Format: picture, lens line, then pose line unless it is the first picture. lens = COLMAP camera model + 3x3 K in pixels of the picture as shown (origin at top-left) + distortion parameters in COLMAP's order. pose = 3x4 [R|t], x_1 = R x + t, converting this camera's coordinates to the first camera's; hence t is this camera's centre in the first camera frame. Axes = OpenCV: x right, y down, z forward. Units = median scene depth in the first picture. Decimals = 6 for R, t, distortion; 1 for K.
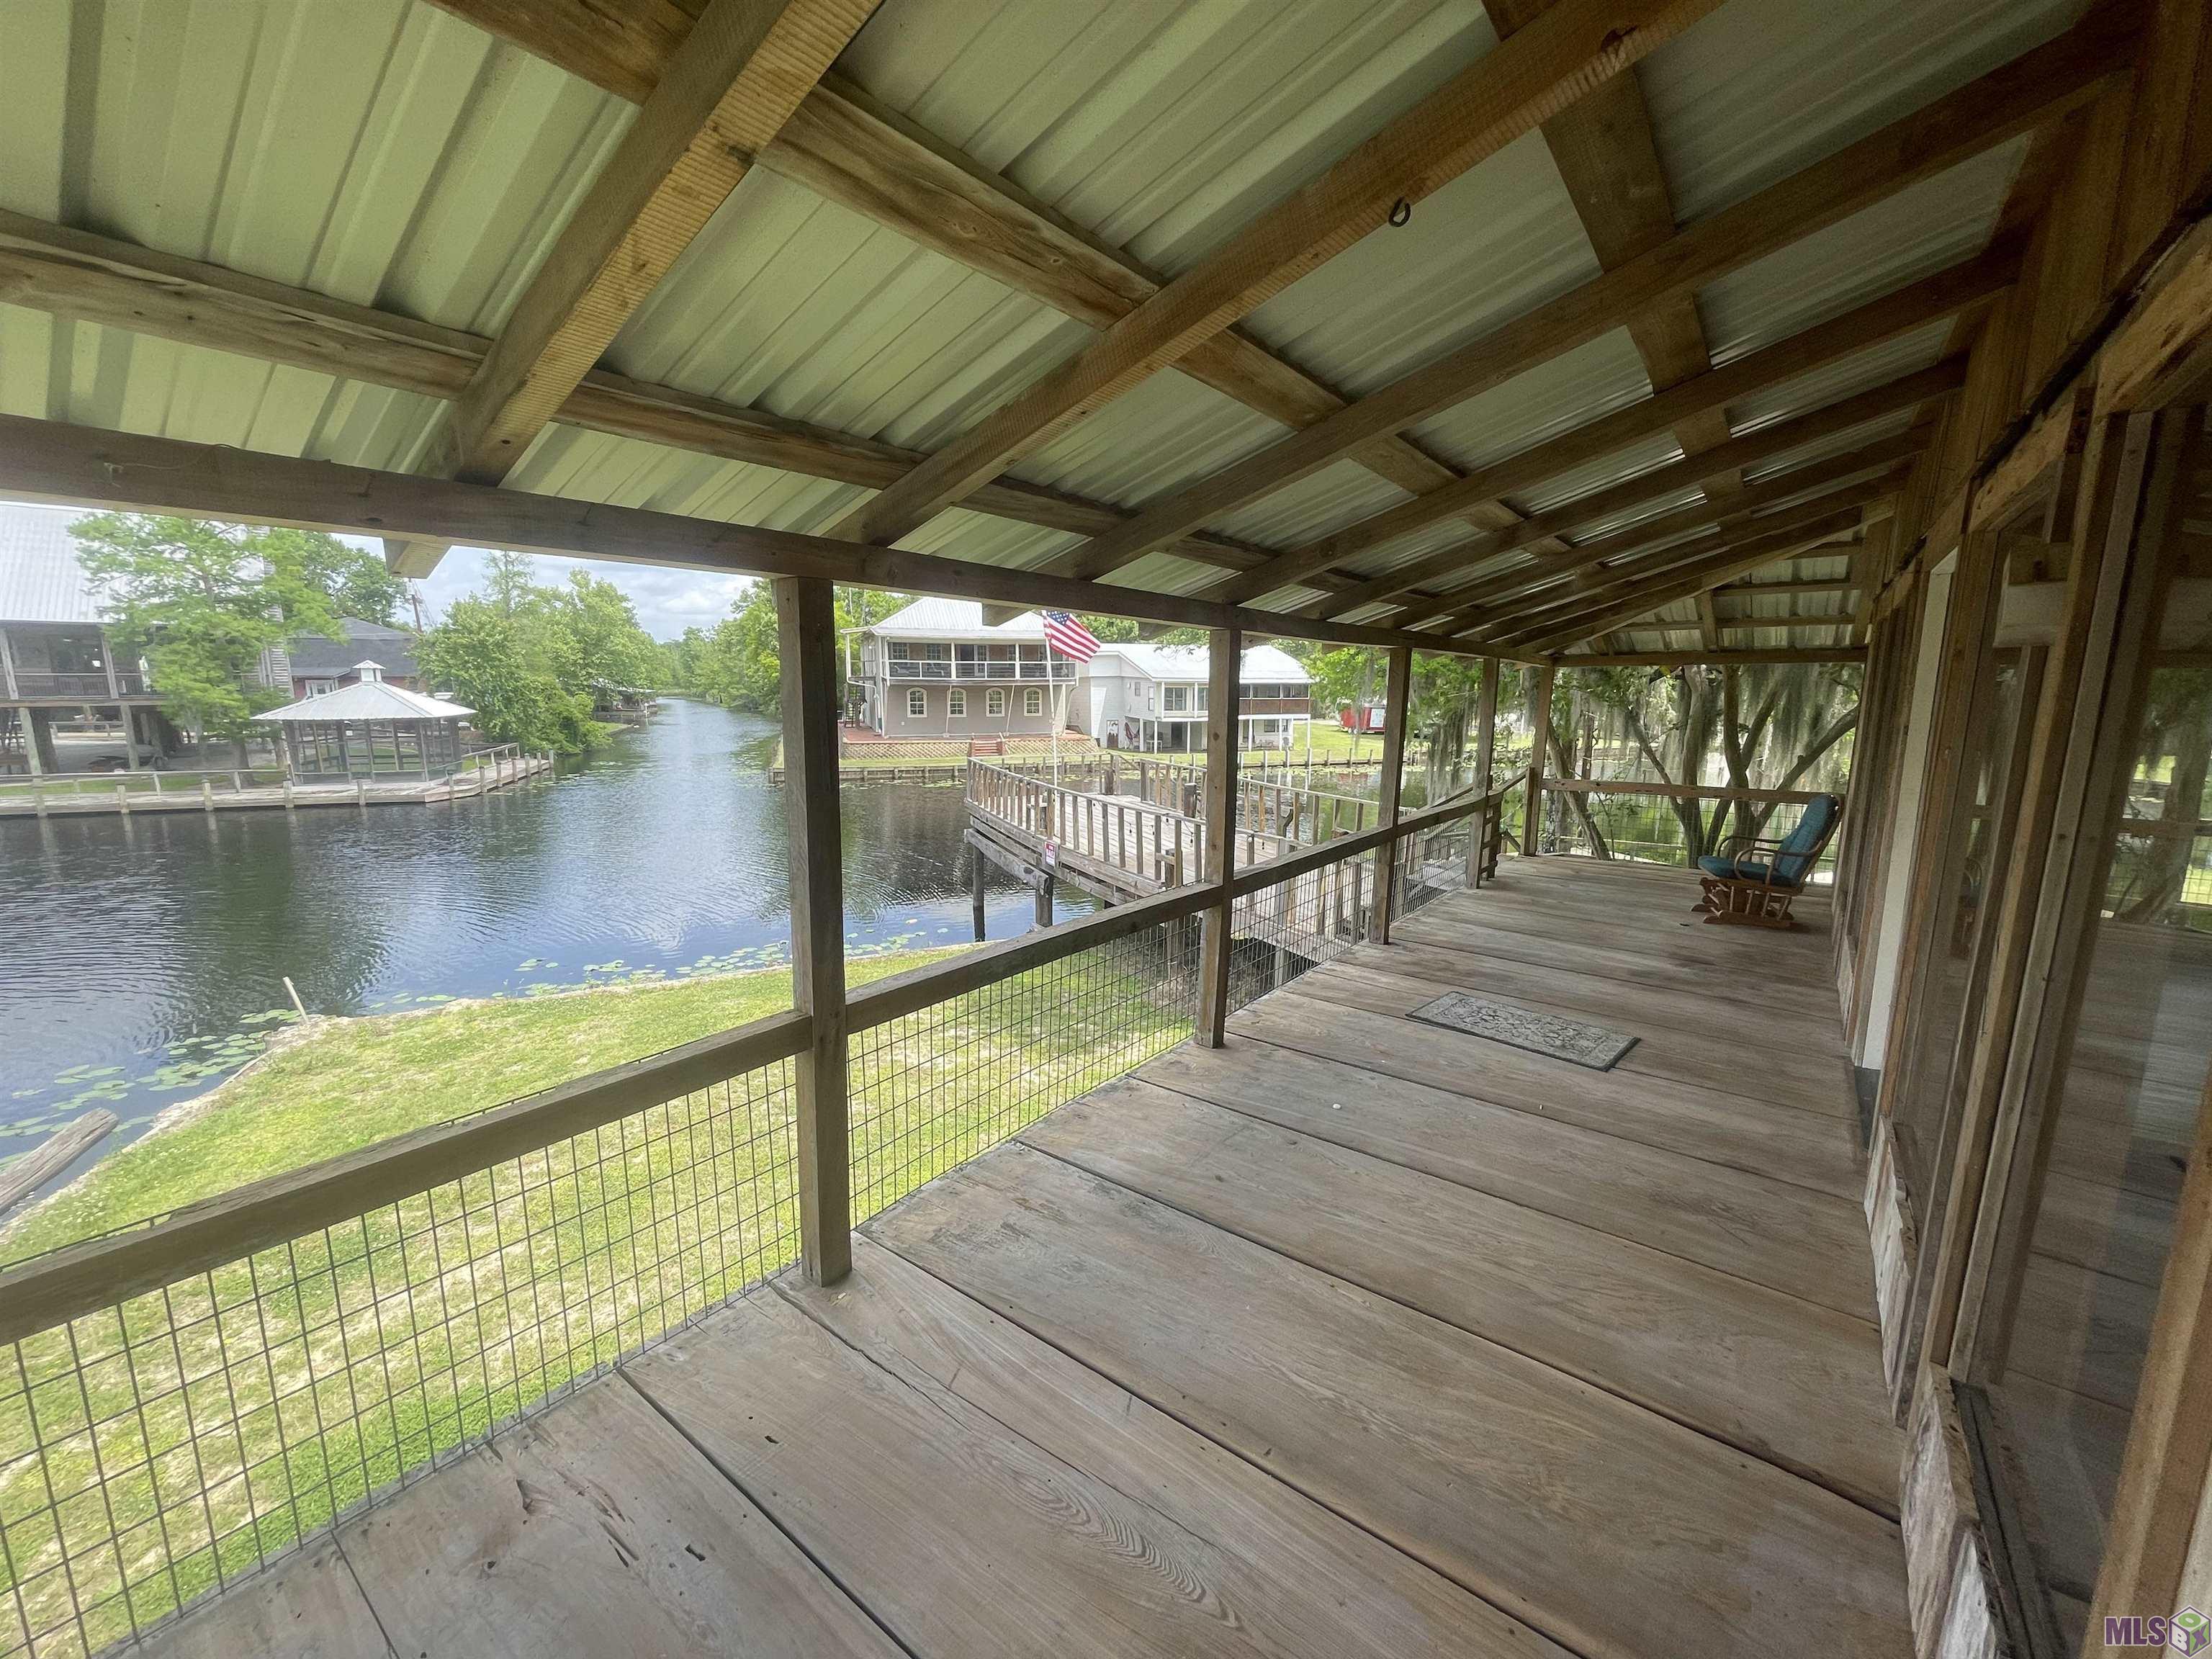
lens RADIAL K [[889.5, 0, 1105.1], [0, 889.5, 836.6], [0, 0, 1]] dist [-0.002201, -0.000061]
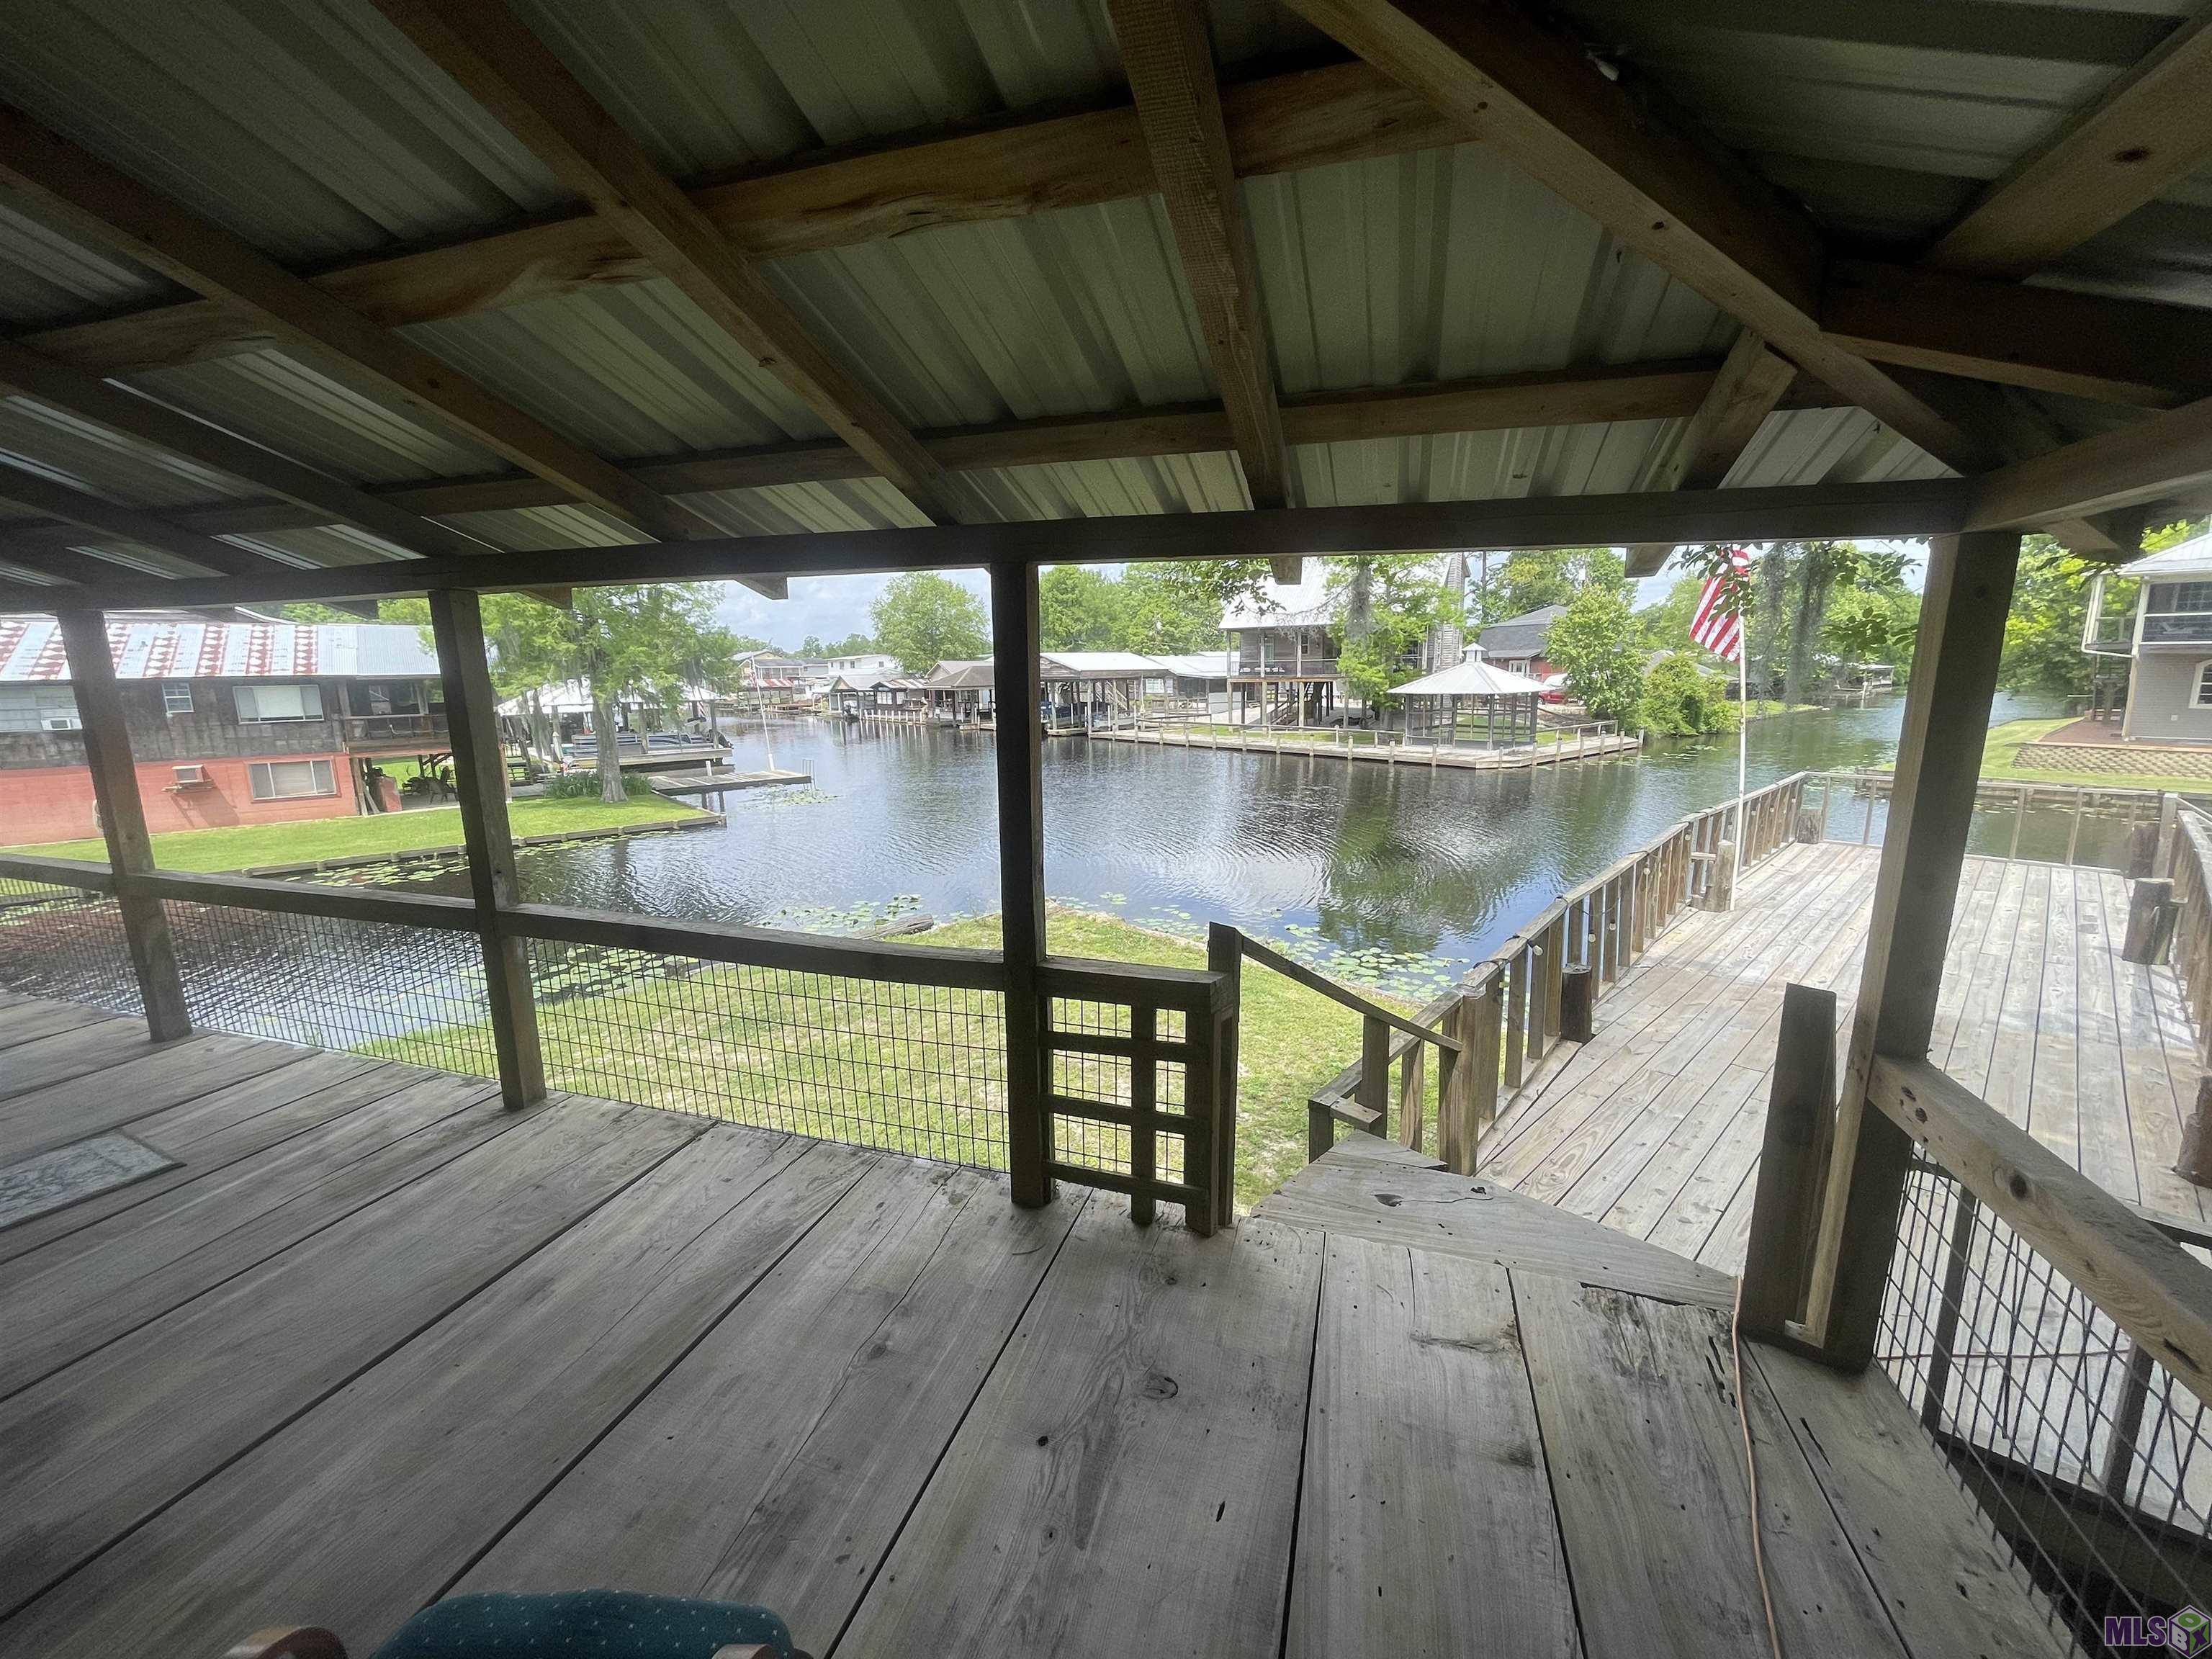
lens RADIAL K [[889.5, 0, 1111.9], [0, 889.5, 831.2], [0, 0, 1]] dist [-0.002201, -0.000061]
pose [[0.320439, 0.160072, -0.933647, 0.152792], [-0.142496, 0.982549, 0.119549, -0.028895], [0.936490, 0.094733, 0.337657, 0.186830]]
